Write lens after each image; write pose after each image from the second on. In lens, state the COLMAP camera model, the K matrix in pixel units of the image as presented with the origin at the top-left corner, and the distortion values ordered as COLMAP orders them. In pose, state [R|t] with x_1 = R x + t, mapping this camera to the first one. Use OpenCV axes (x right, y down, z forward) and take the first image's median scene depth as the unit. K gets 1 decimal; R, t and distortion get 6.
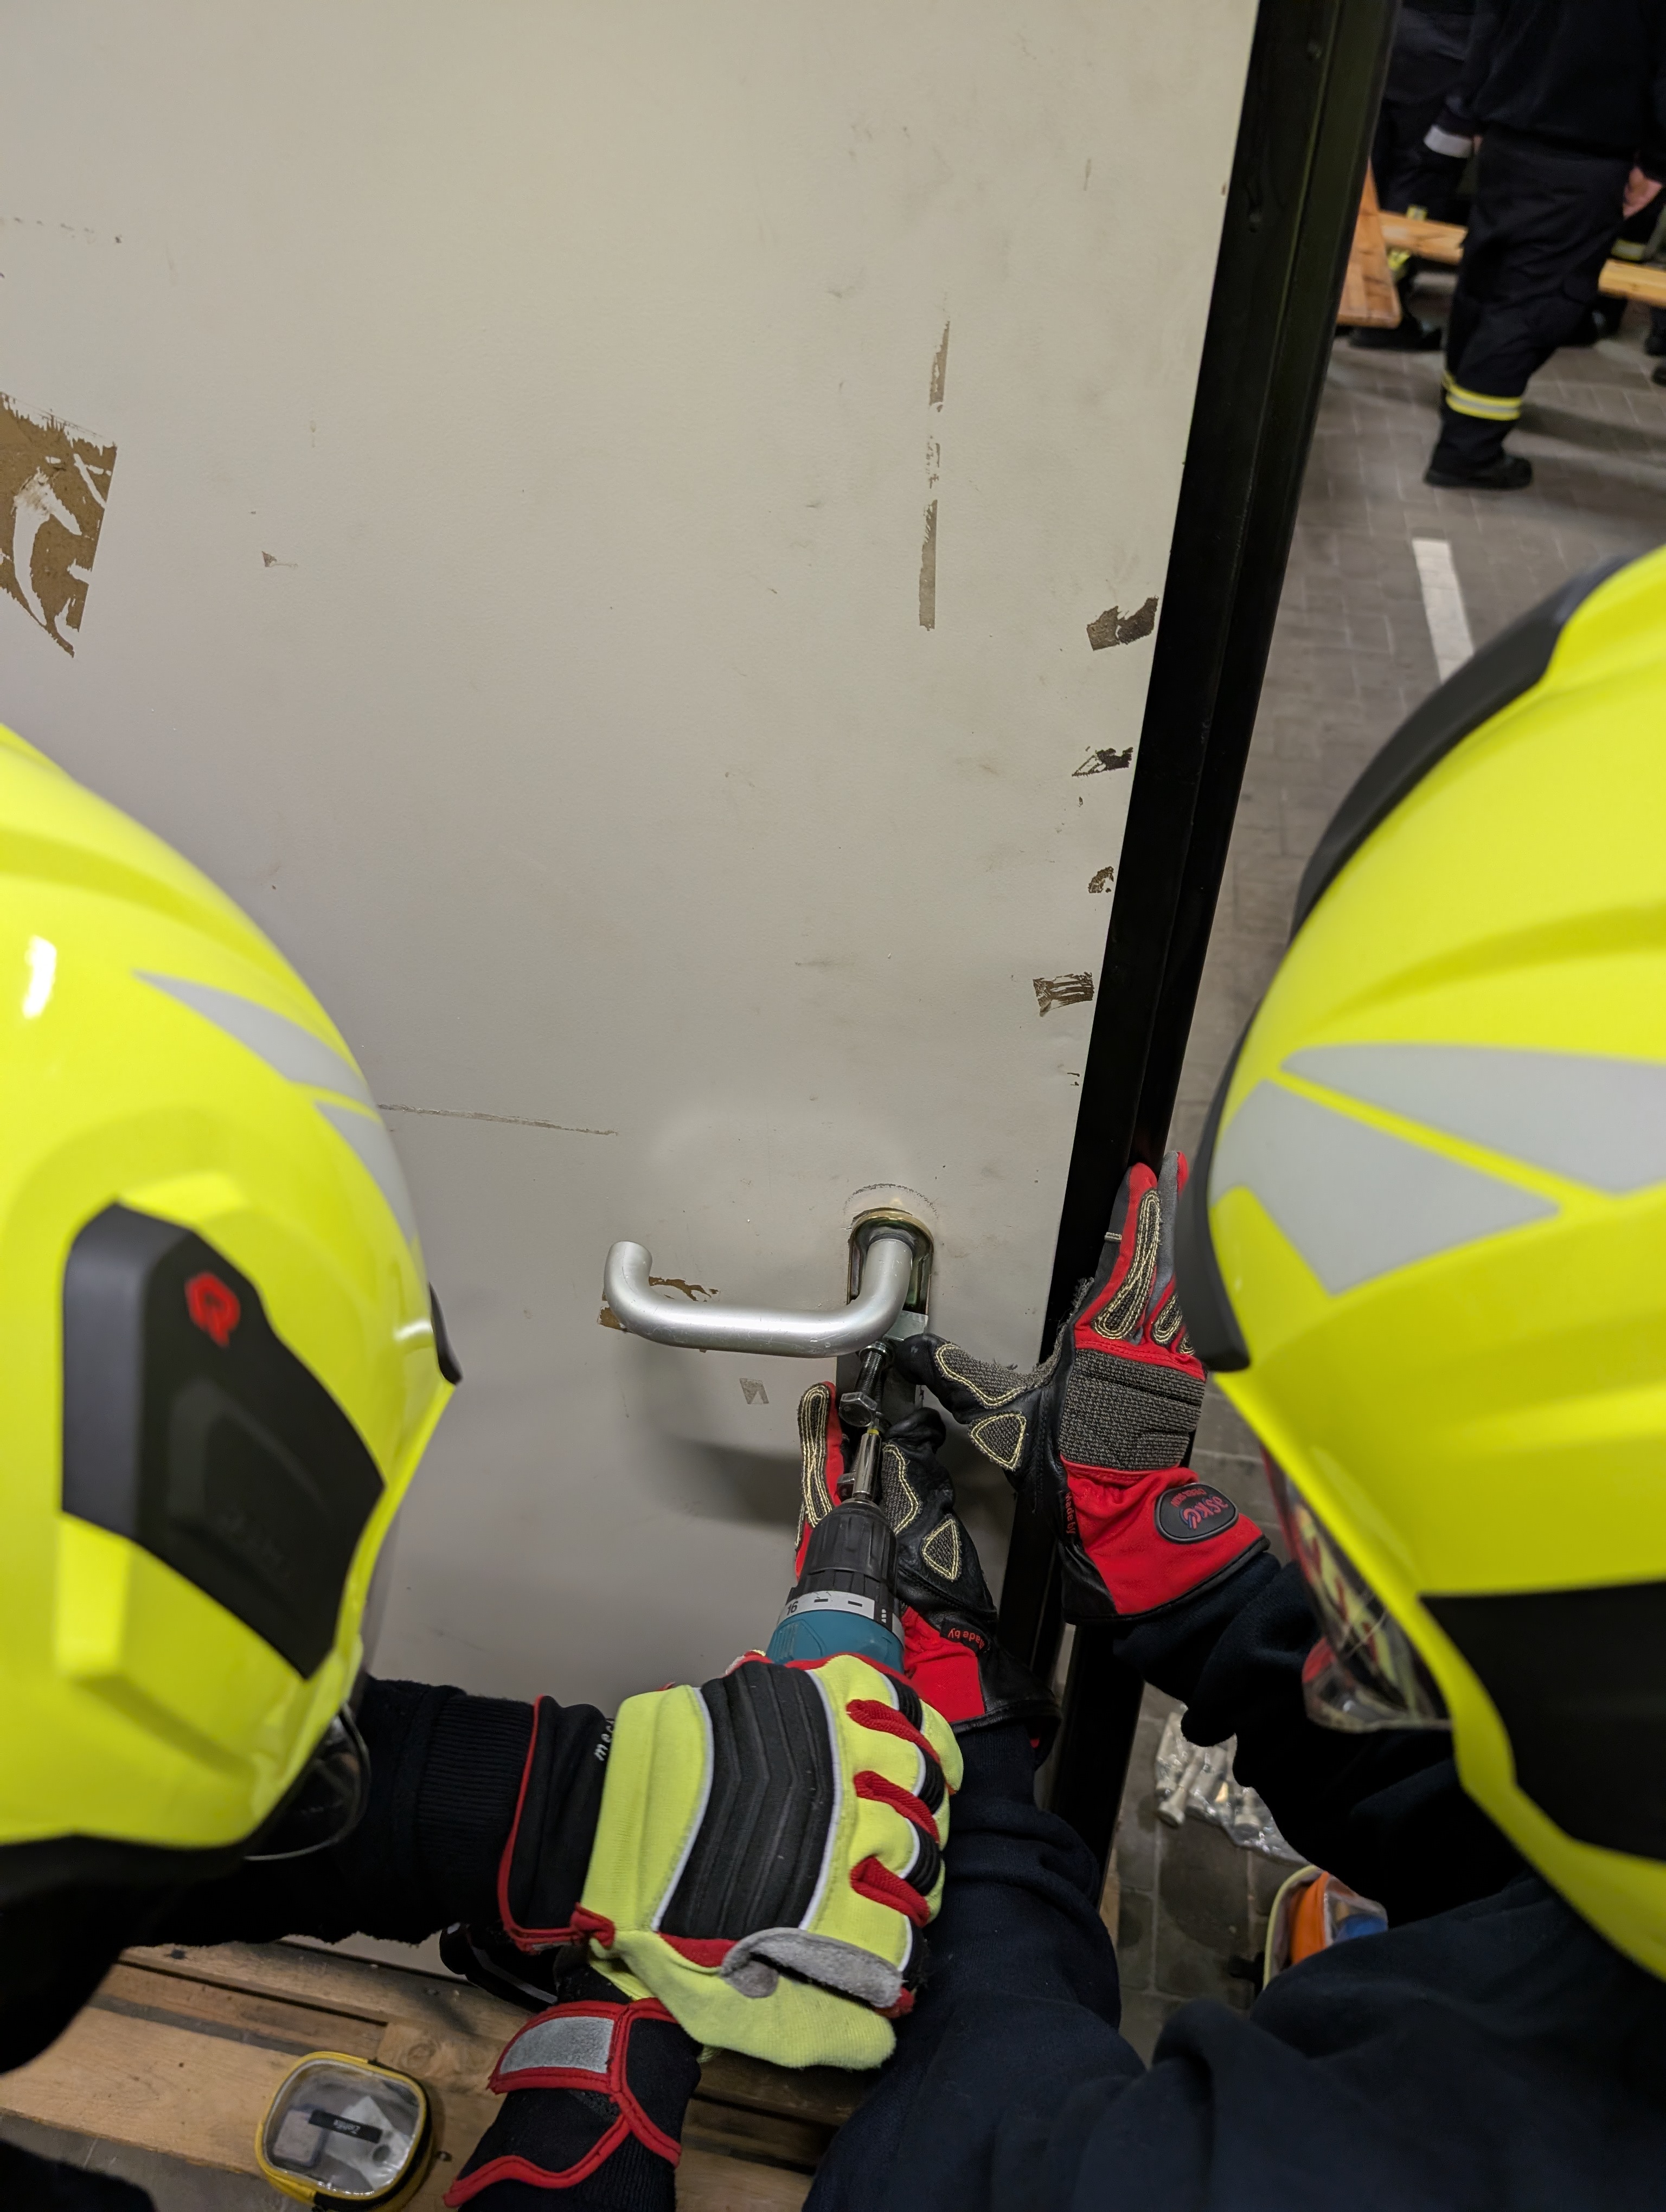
lens RADIAL K [[1572.3, 0, 785.2], [0, 1572.3, 1049.1], [0, 0, 1]] dist [-0.019082, 0.017904]
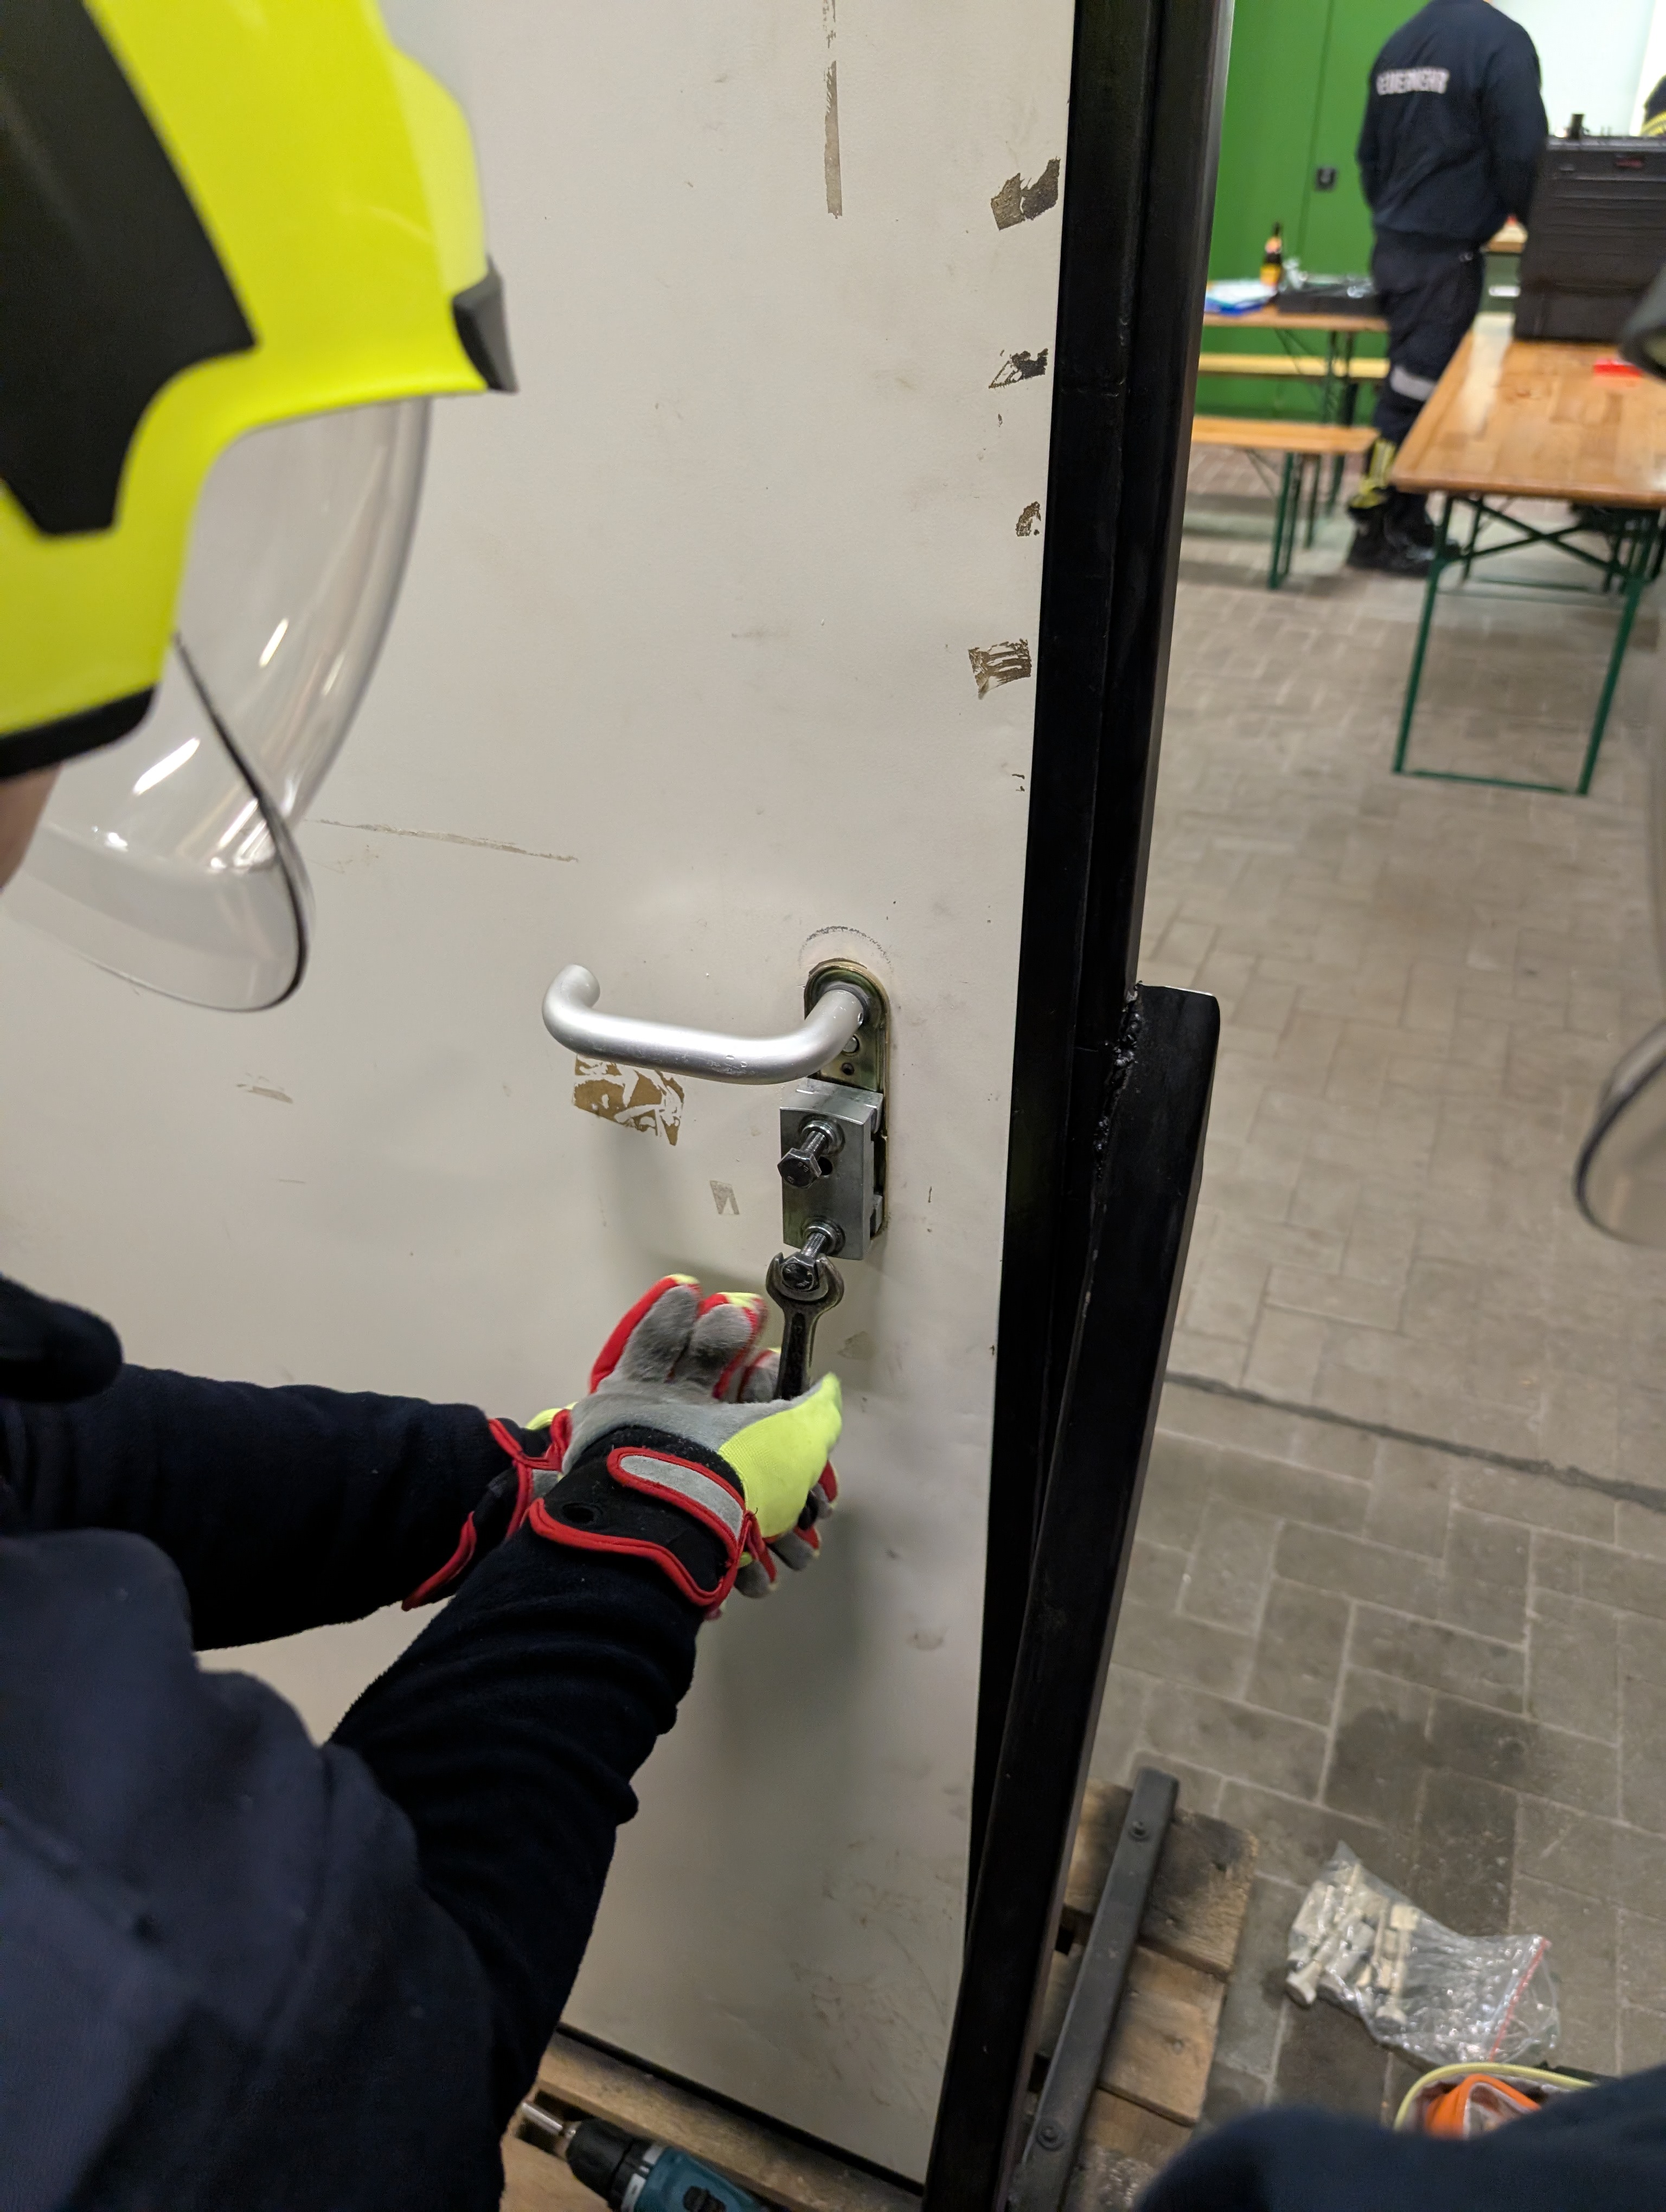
lens RADIAL K [[1572.3, 0, 829.7], [0, 1572.3, 1108.4], [0, 0, 1]] dist [-0.019082, 0.017904]
pose [[0.978917, 0.084627, -0.185901, 0.272836], [-0.108899, 0.986228, -0.124479, 0.351592], [0.172807, 0.142099, 0.974652, 0.101682]]
